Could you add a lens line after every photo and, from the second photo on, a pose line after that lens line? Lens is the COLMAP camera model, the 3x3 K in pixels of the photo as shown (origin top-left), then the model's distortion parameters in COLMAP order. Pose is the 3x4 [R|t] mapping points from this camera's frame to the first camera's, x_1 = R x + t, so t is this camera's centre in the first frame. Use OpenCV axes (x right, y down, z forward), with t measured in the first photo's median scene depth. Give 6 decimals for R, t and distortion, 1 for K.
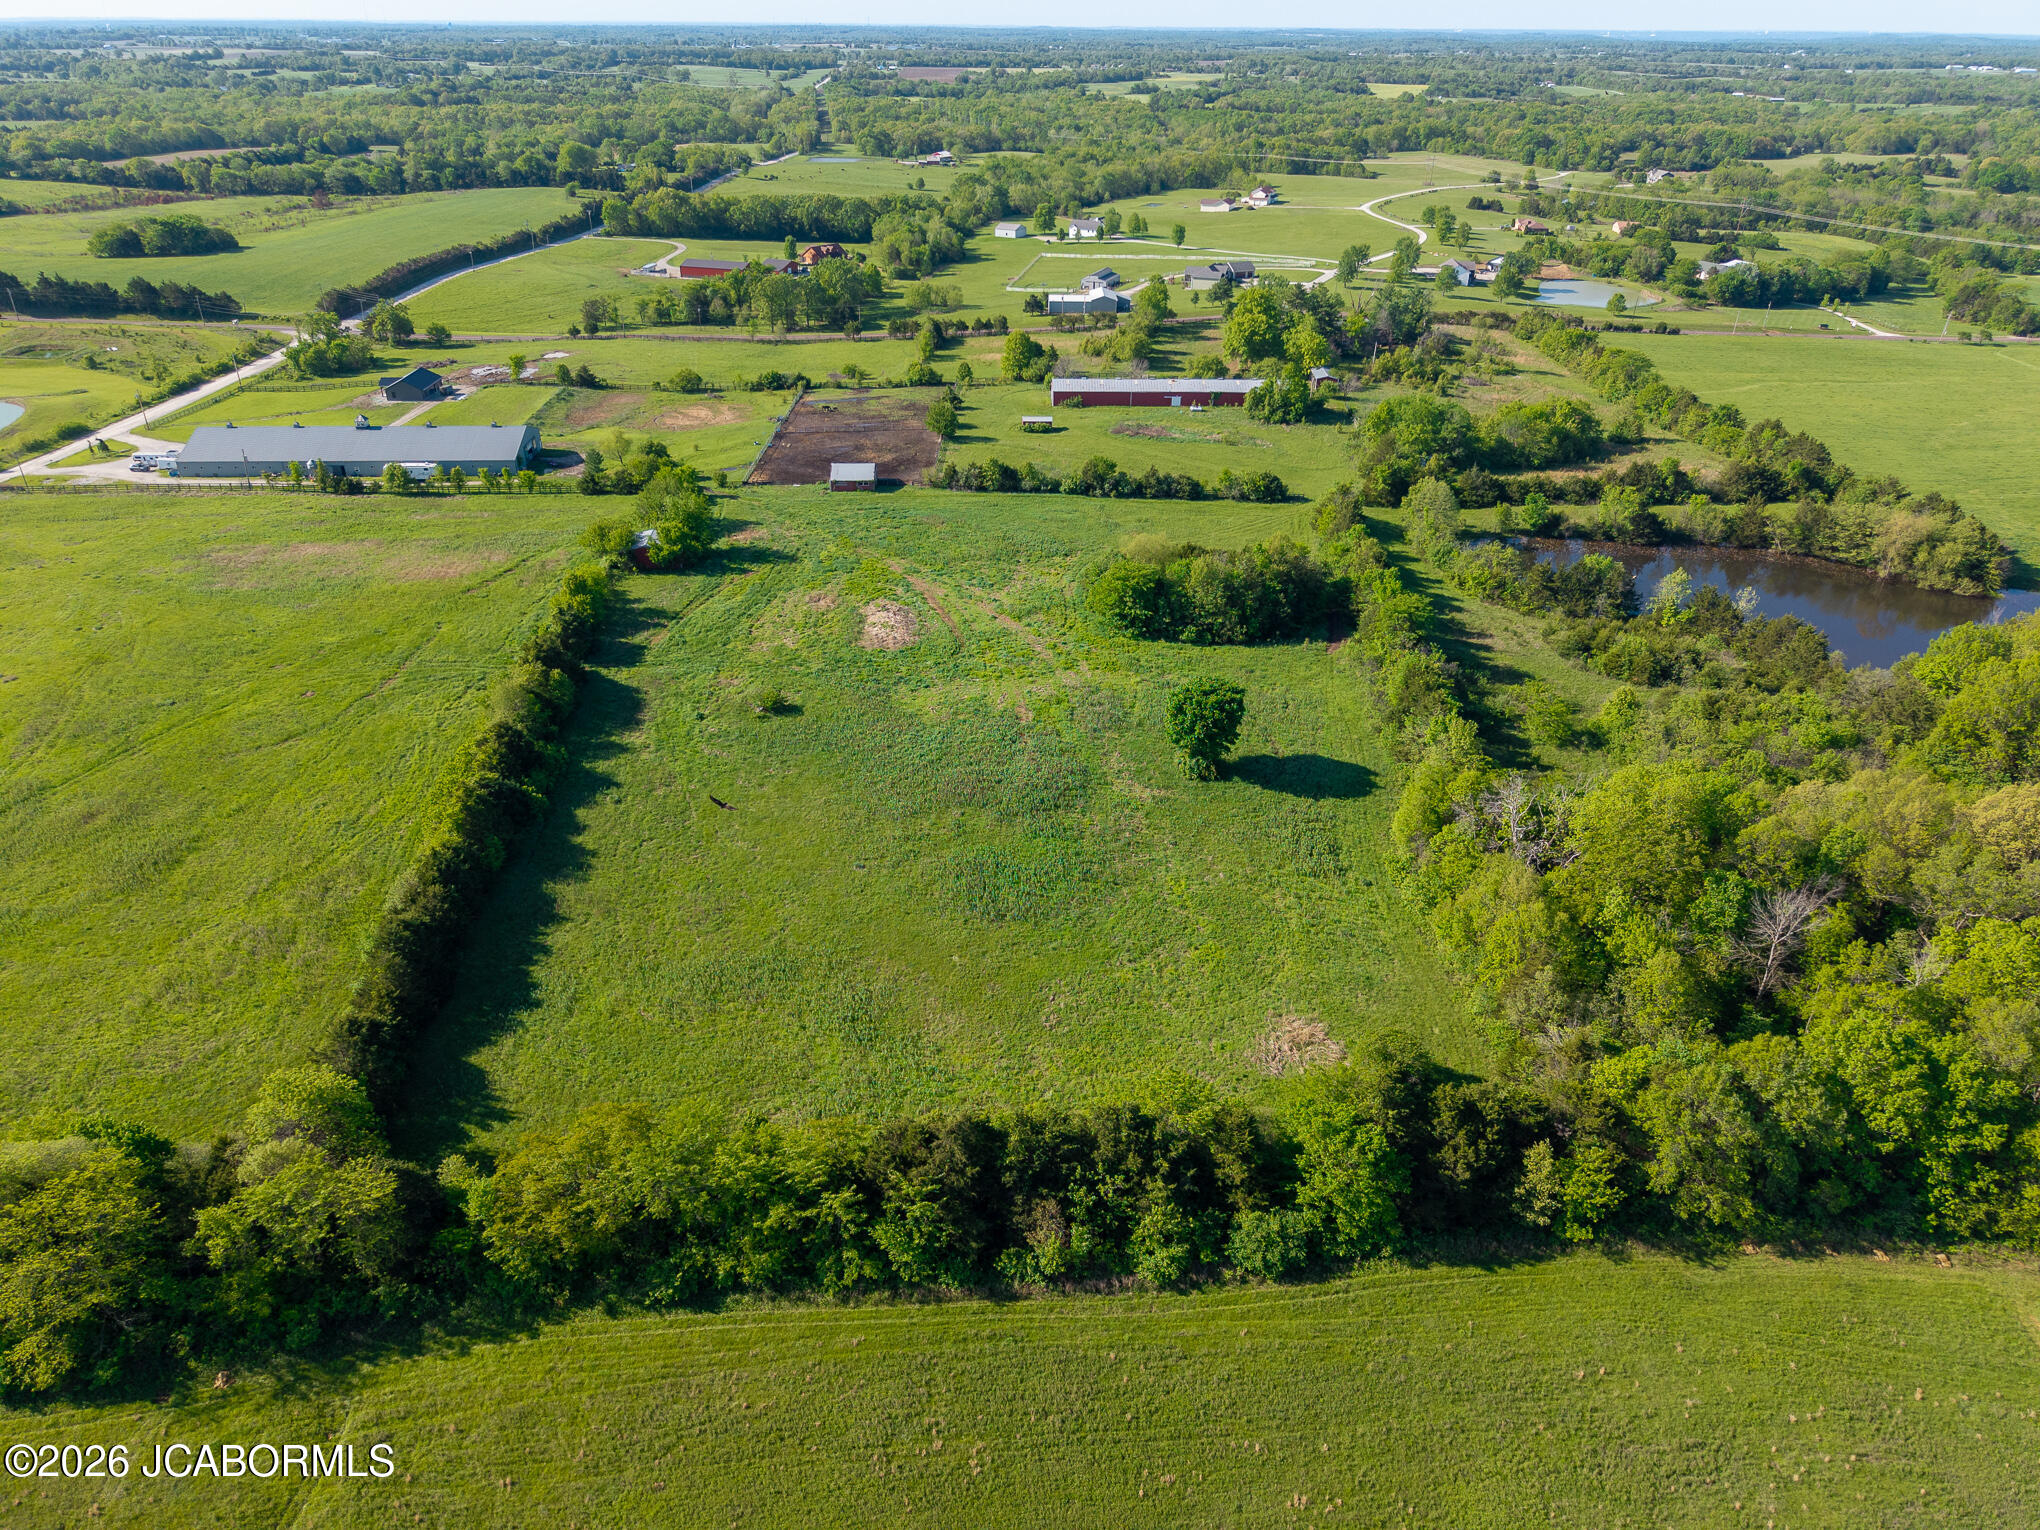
lens RADIAL K [[1364.4, 0, 1025.0], [0, 1364.4, 762.6], [0, 0, 1]] dist [0.011099, -0.004974]
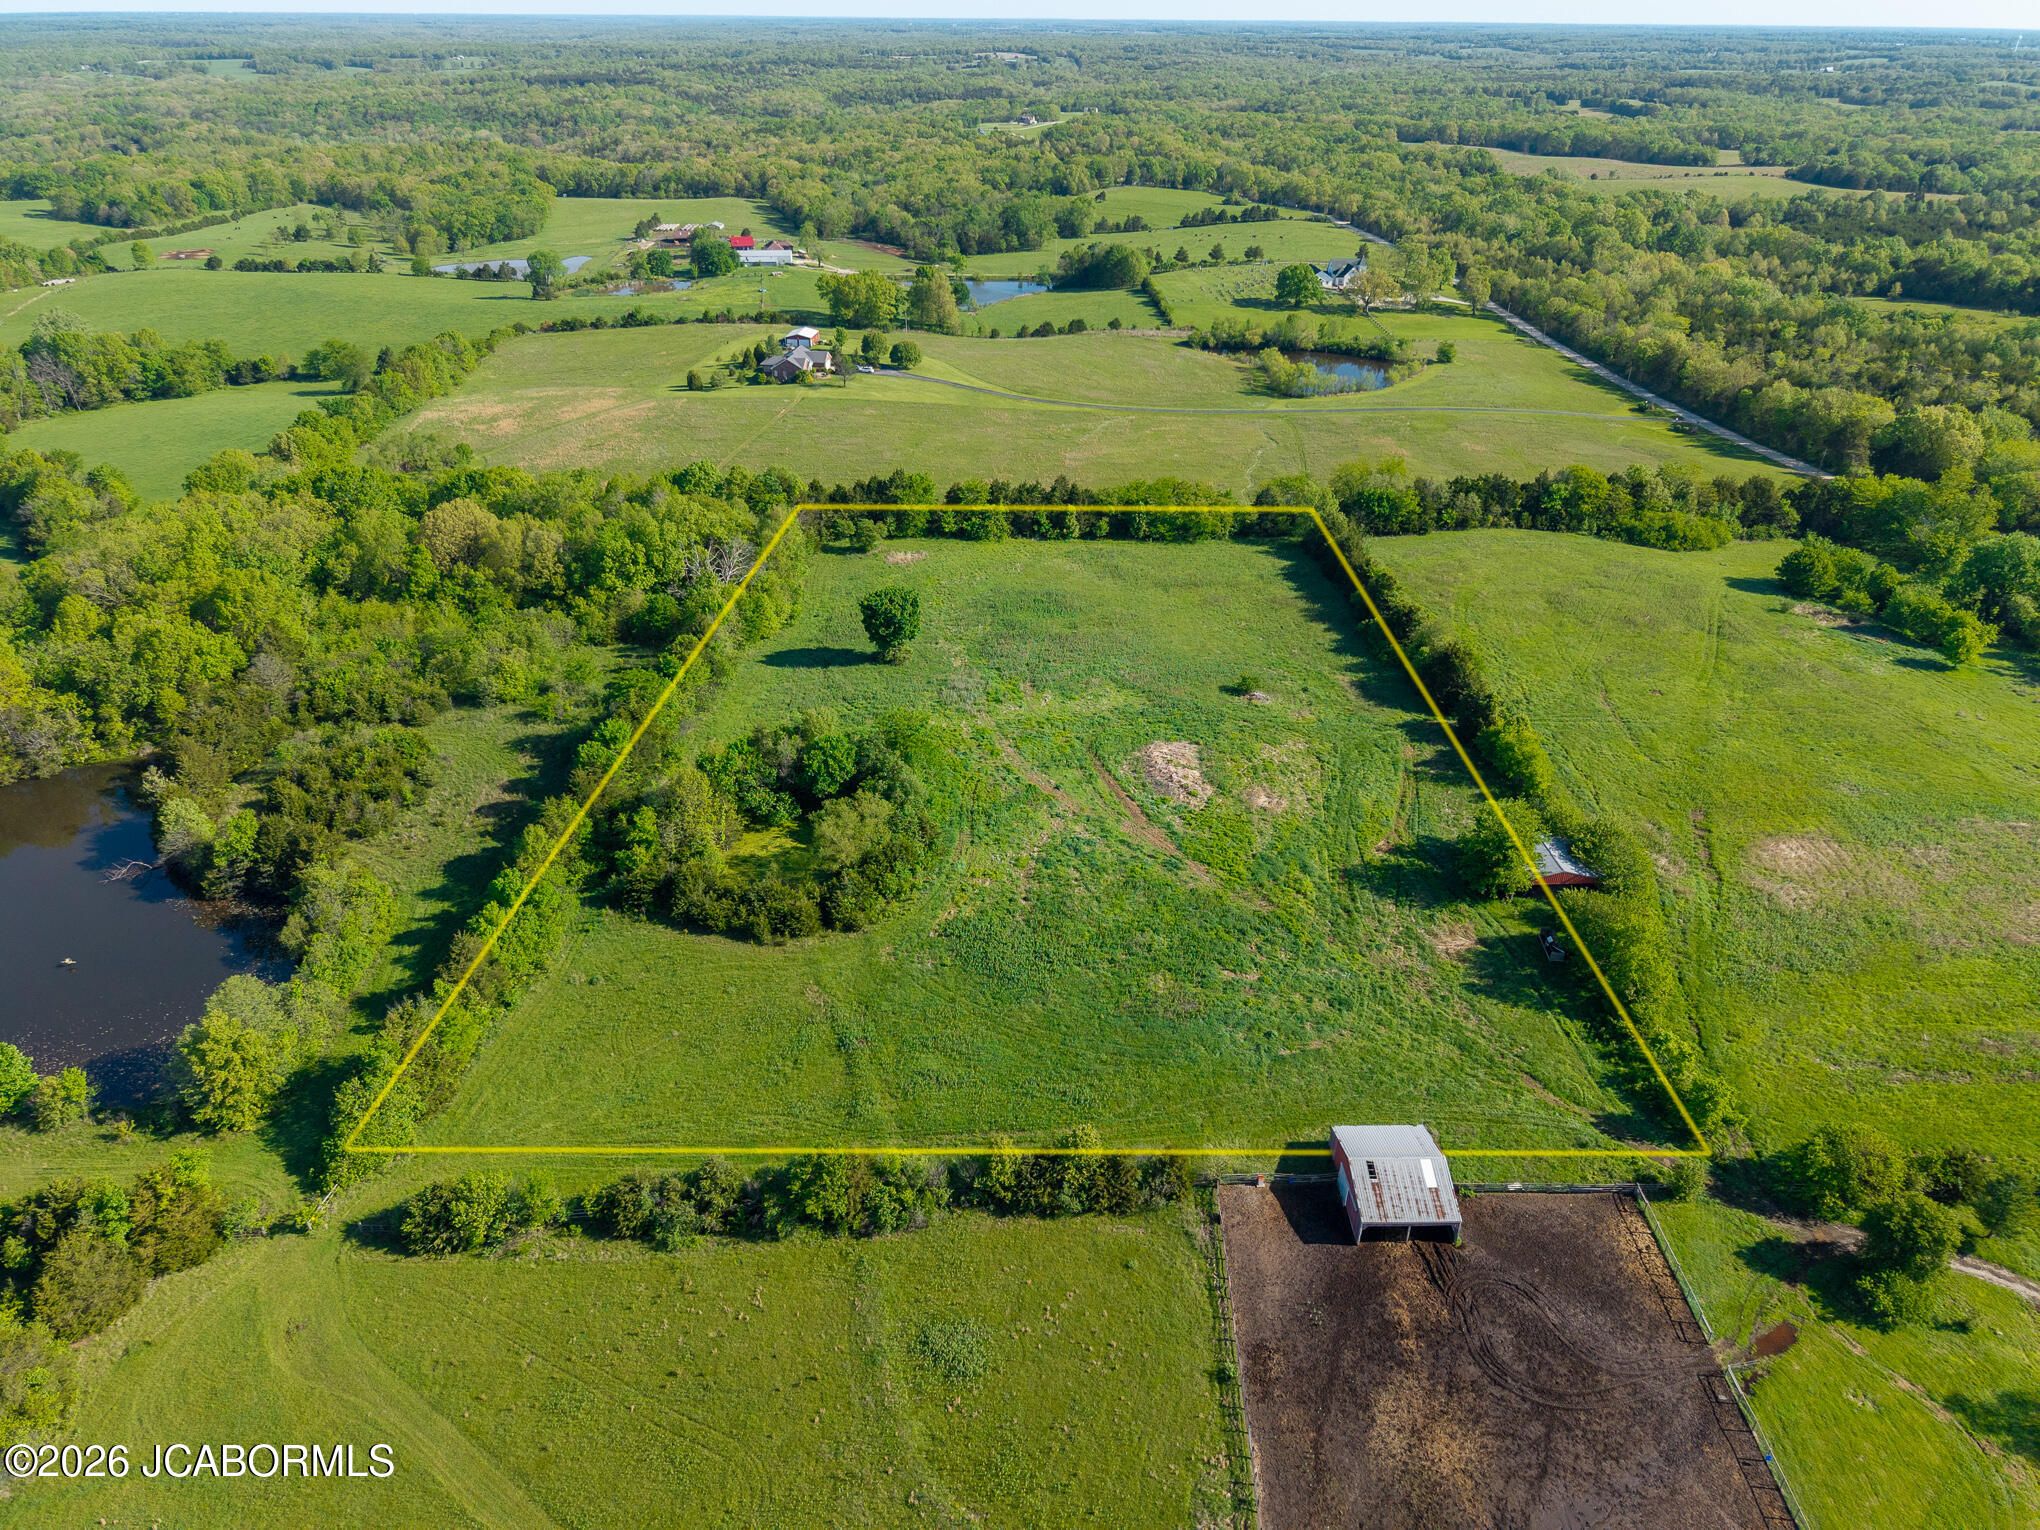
lens RADIAL K [[1364.4, 0, 1025.0], [0, 1364.4, 762.6], [0, 0, 1]] dist [0.011099, -0.004974]
pose [[-0.999494, -0.026556, 0.017500, -0.013828], [0.000432, 0.538871, 0.842388, -0.610519], [-0.031801, 0.841969, -0.538587, 1.049495]]
